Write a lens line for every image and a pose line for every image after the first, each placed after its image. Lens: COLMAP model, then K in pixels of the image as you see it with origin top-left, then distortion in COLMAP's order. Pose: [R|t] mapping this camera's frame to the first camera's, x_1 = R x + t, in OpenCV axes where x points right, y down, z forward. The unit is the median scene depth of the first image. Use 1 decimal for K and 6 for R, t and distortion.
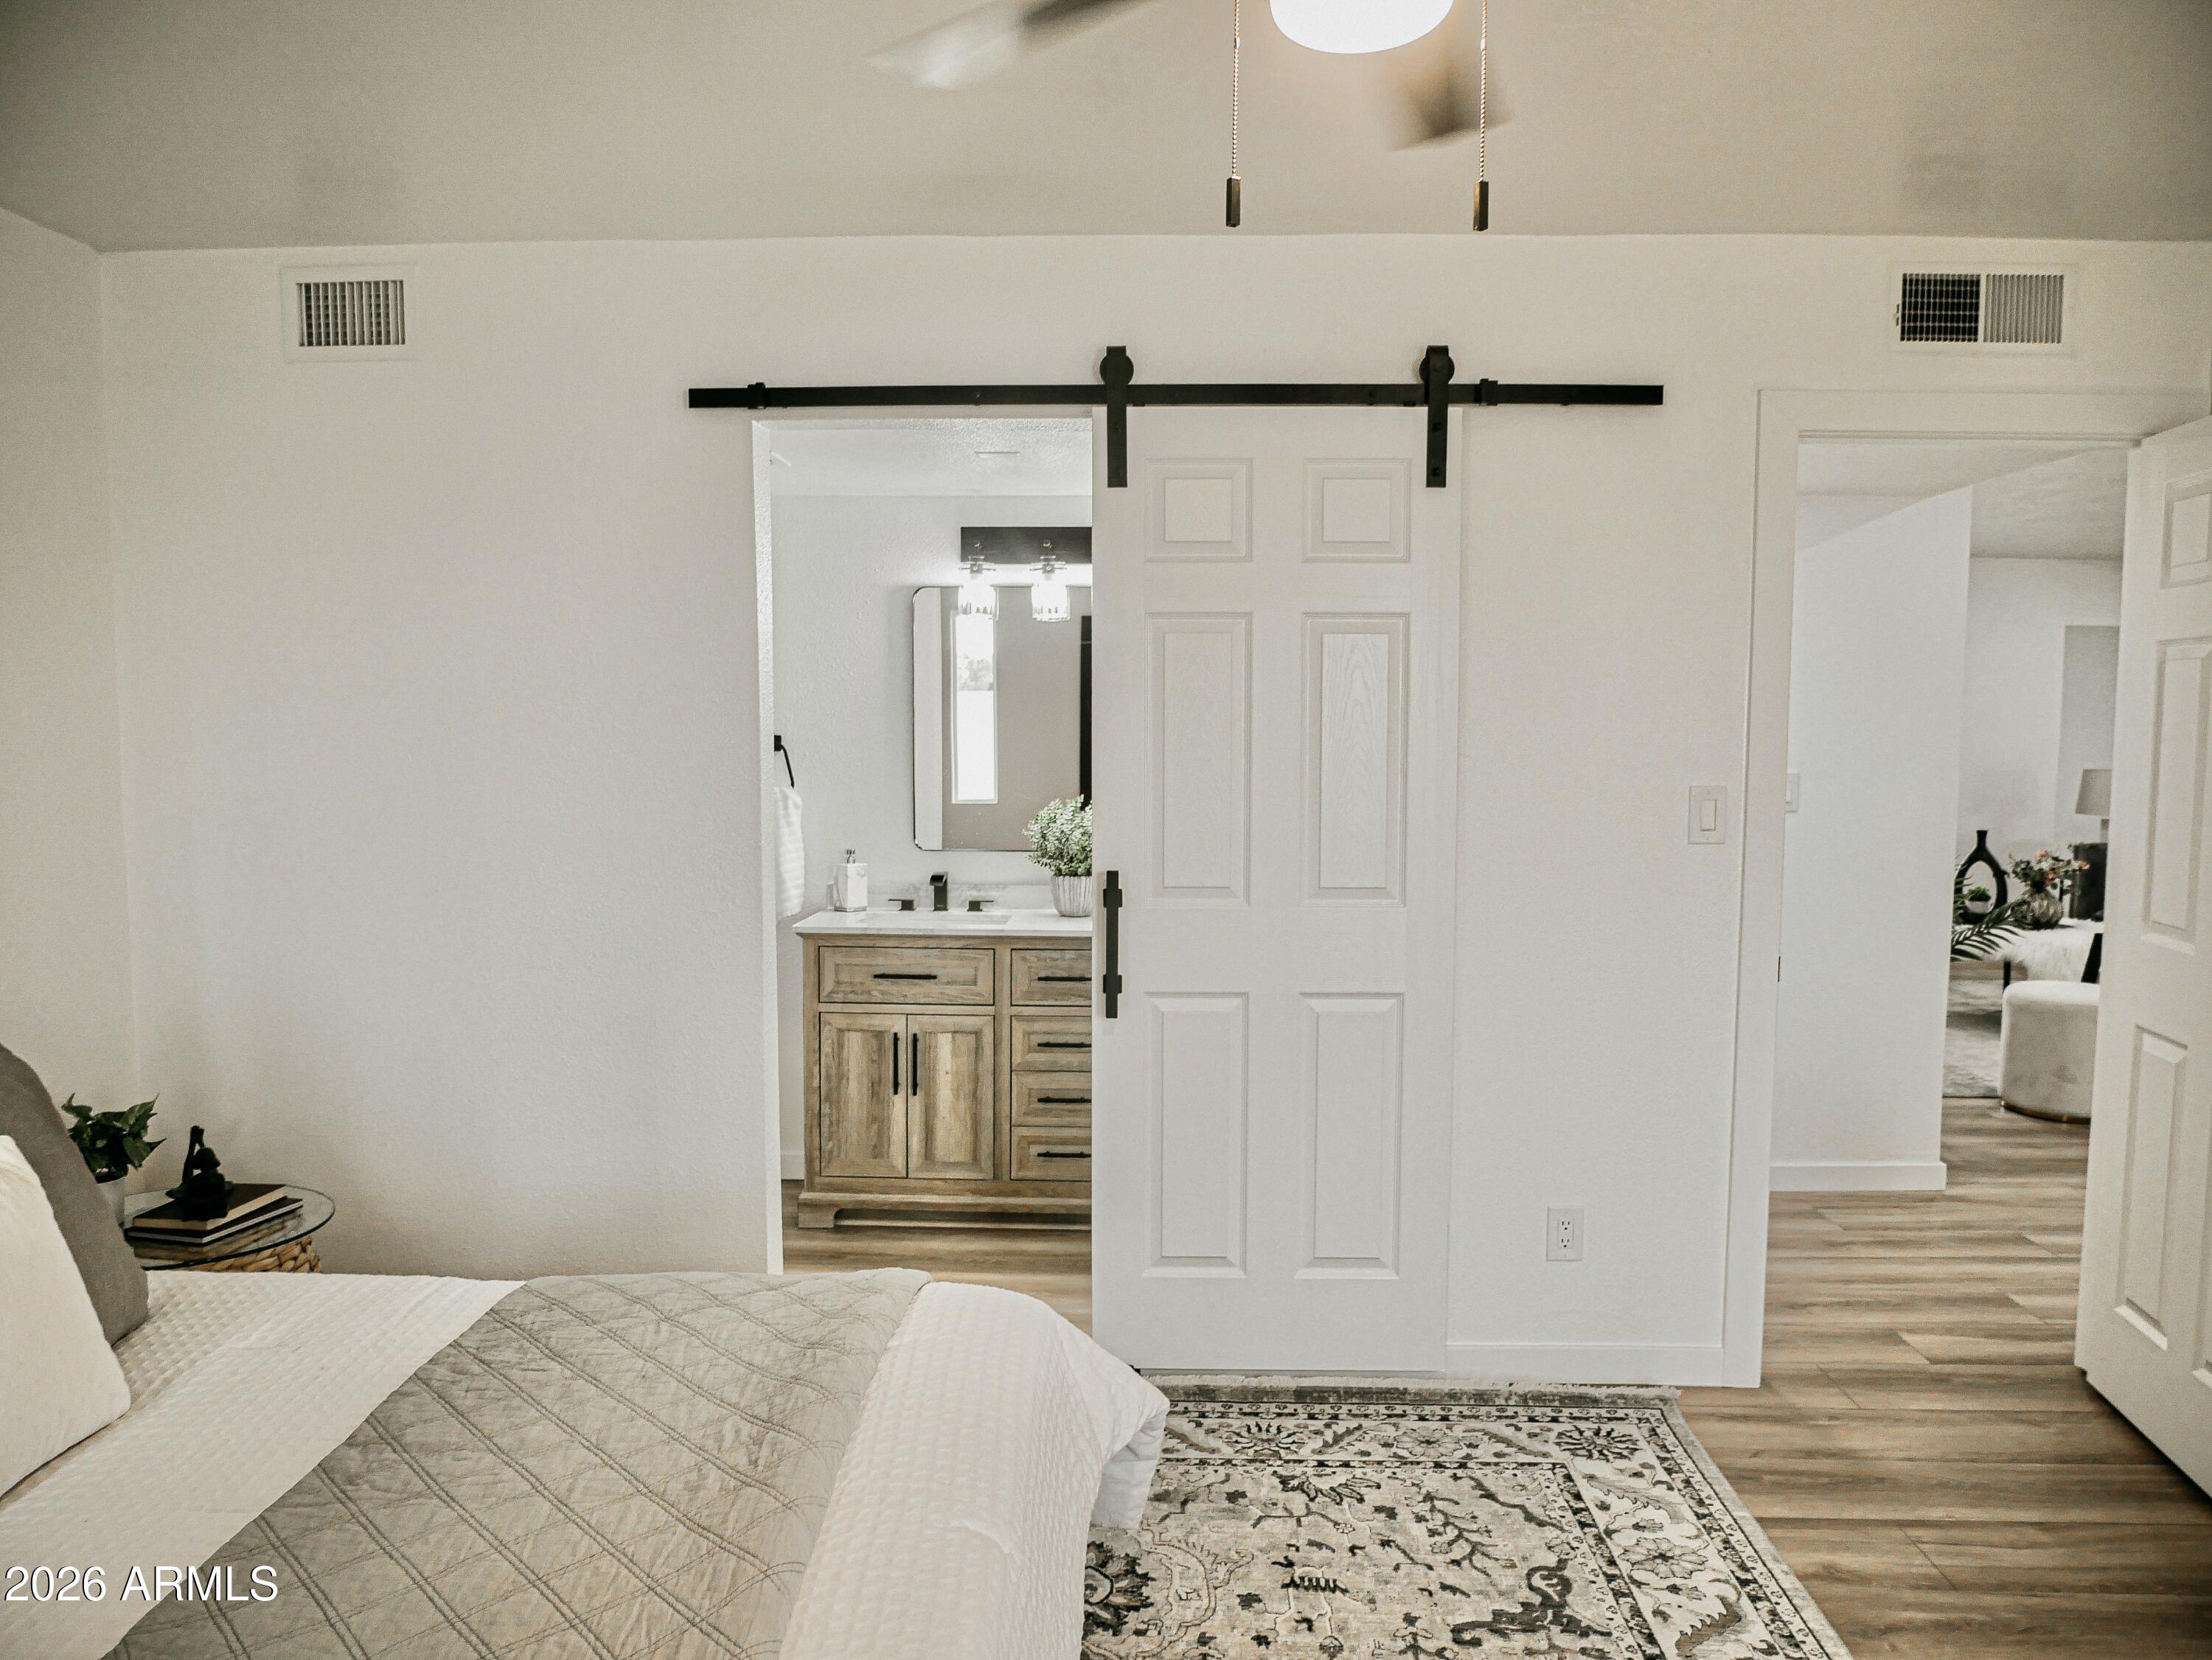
lens RADIAL K [[1587.0, 0, 1106.0], [0, 1587.0, 830.0], [0, 0, 1]] dist [-0.026057, -0.000084]
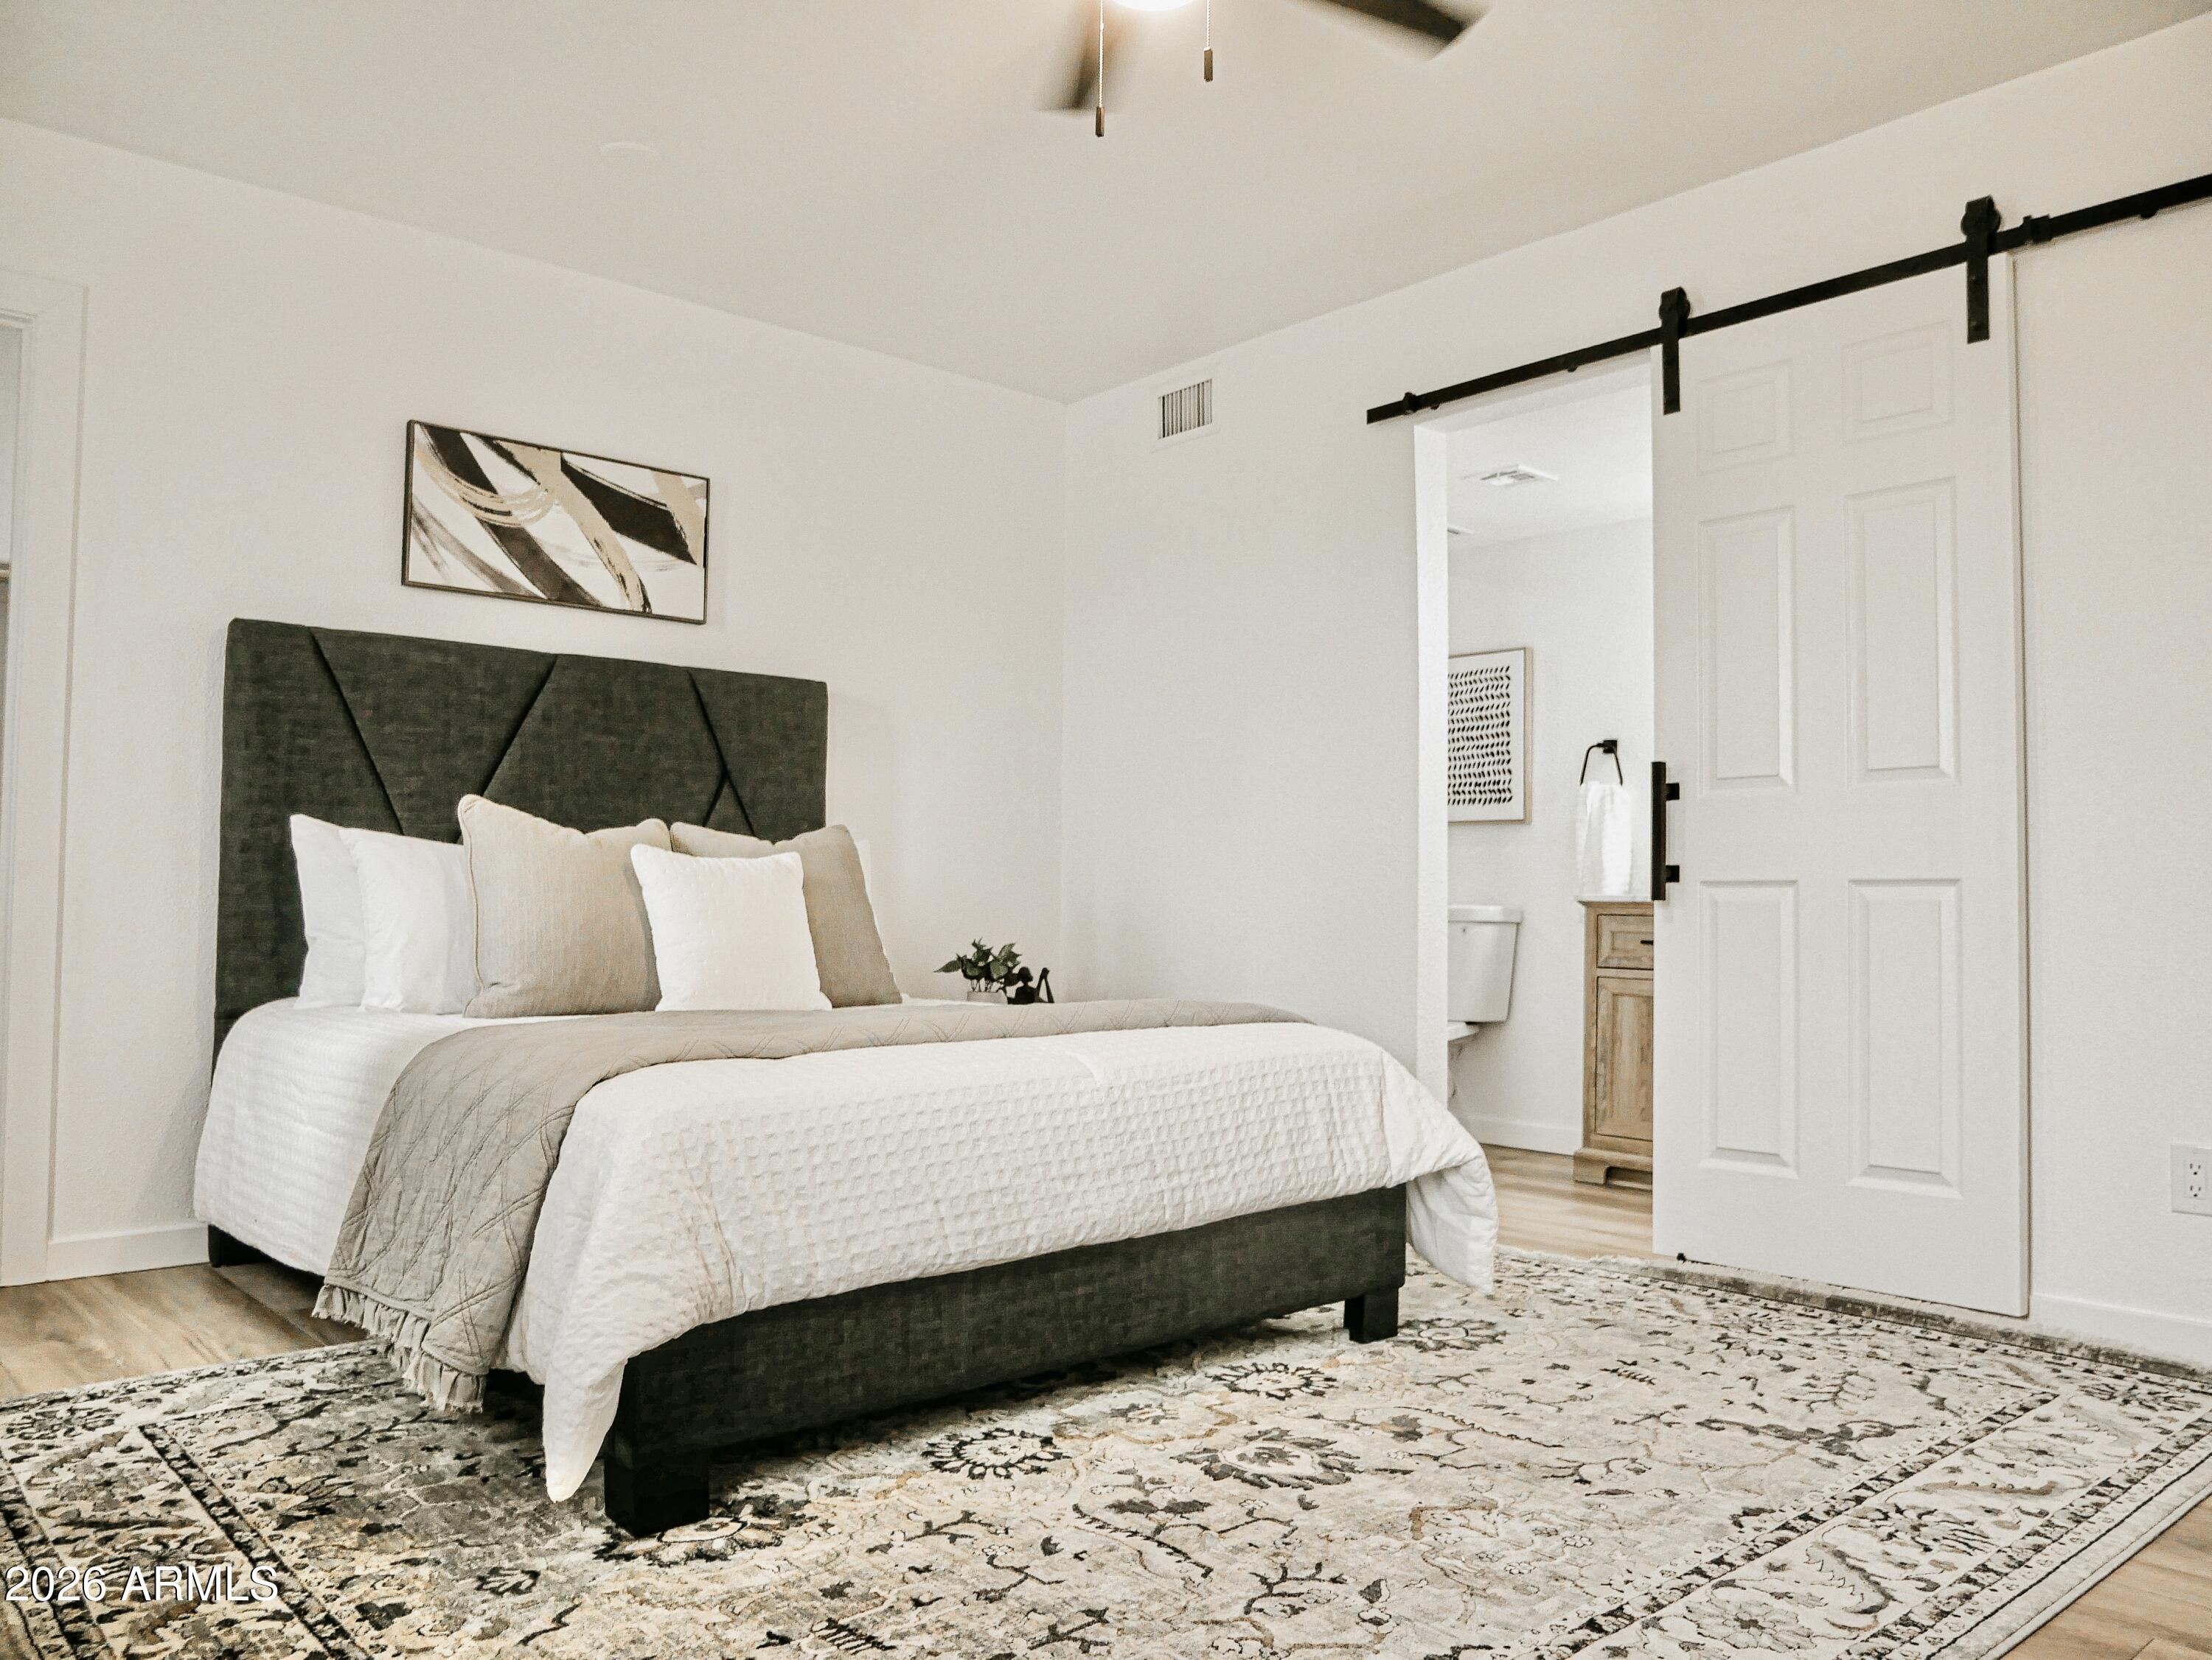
lens RADIAL K [[1662.1, 0, 1106.0], [0, 1662.1, 830.0], [0, 0, 1]] dist [-0.030004, 0.000758]
pose [[0.683025, -0.032268, -0.729682, 0.551811], [-0.065283, 0.992328, -0.104992, 0.208792], [0.727471, 0.119348, 0.675679, -0.011757]]
